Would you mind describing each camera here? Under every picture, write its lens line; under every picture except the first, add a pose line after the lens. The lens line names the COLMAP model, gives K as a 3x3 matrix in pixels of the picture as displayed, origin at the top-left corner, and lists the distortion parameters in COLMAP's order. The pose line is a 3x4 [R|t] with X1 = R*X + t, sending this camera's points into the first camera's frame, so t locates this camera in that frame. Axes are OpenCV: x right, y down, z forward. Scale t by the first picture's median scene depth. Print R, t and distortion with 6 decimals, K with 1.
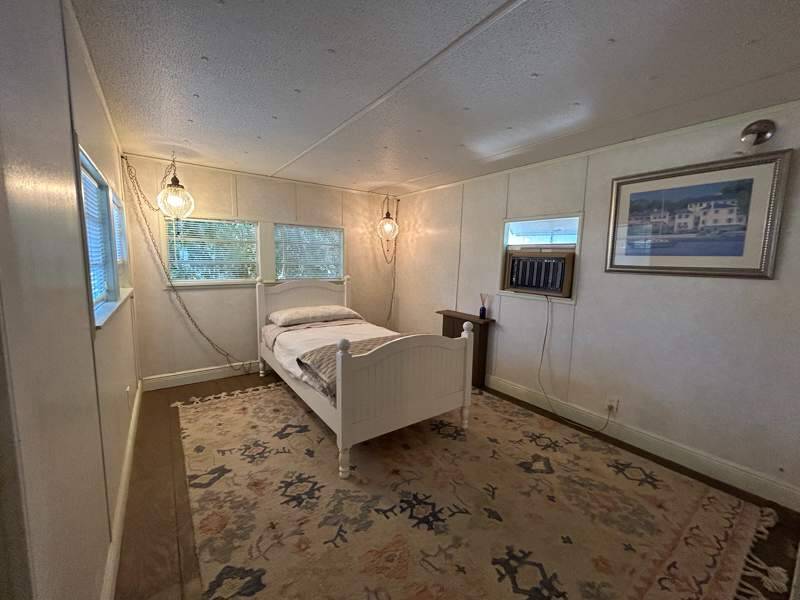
lens RADIAL K [[325.9, 0, 397.1], [0, 325.9, 298.5], [0, 0, 1]] dist [-0.007739, 0.000223]
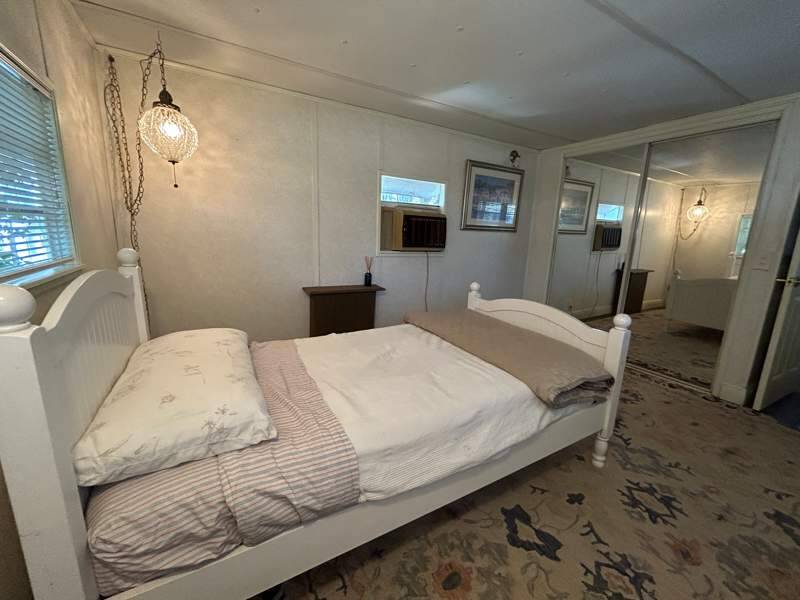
lens RADIAL K [[325.9, 0, 397.1], [0, 325.9, 298.5], [0, 0, 1]] dist [-0.007739, 0.000223]
pose [[0.108883, -0.211791, 0.971231, -0.810903], [0.093103, 0.974918, 0.202157, -0.103981], [-0.989685, 0.068413, 0.125870, 1.151940]]
